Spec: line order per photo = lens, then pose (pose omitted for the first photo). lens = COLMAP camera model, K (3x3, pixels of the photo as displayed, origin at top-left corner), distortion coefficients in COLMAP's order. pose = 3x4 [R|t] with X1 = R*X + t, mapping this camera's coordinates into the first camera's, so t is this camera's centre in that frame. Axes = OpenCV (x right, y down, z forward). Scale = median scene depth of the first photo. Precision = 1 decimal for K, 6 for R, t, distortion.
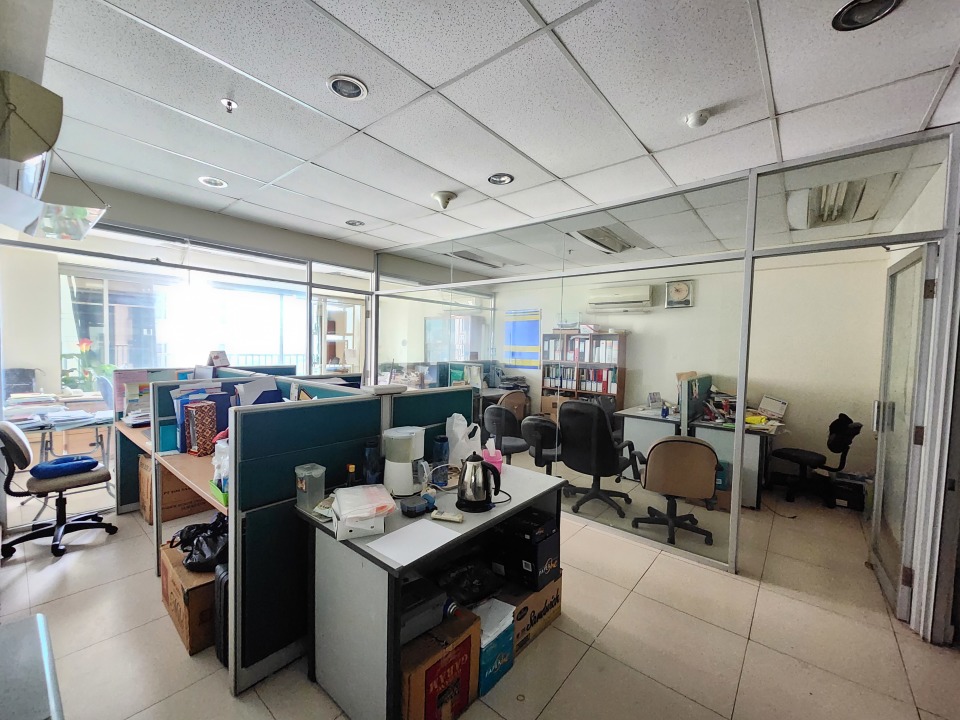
lens RADIAL K [[391.9, 0, 475.5], [0, 391.9, 361.0], [0, 0, 1]] dist [-0.023746, -0.000243]
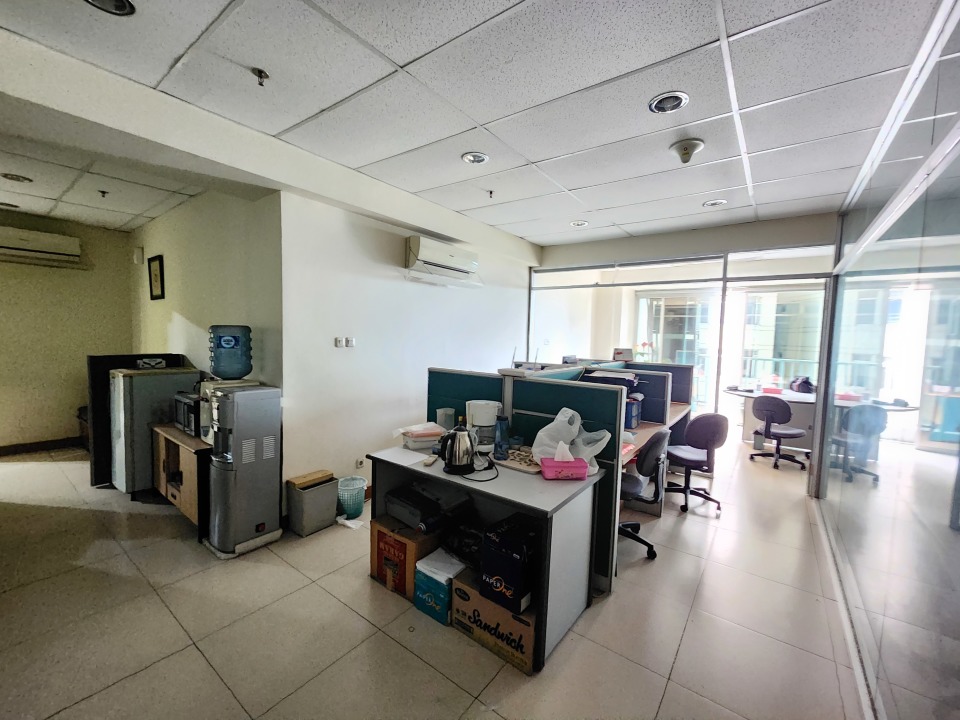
lens RADIAL K [[391.9, 0, 475.0], [0, 391.9, 358.5], [0, 0, 1]] dist [-0.023746, -0.000243]
pose [[0.043578, 0.026895, -0.998688, 0.357224], [-0.064472, 0.997630, 0.024053, 0.003170], [0.996968, 0.063339, 0.045208, 0.302642]]
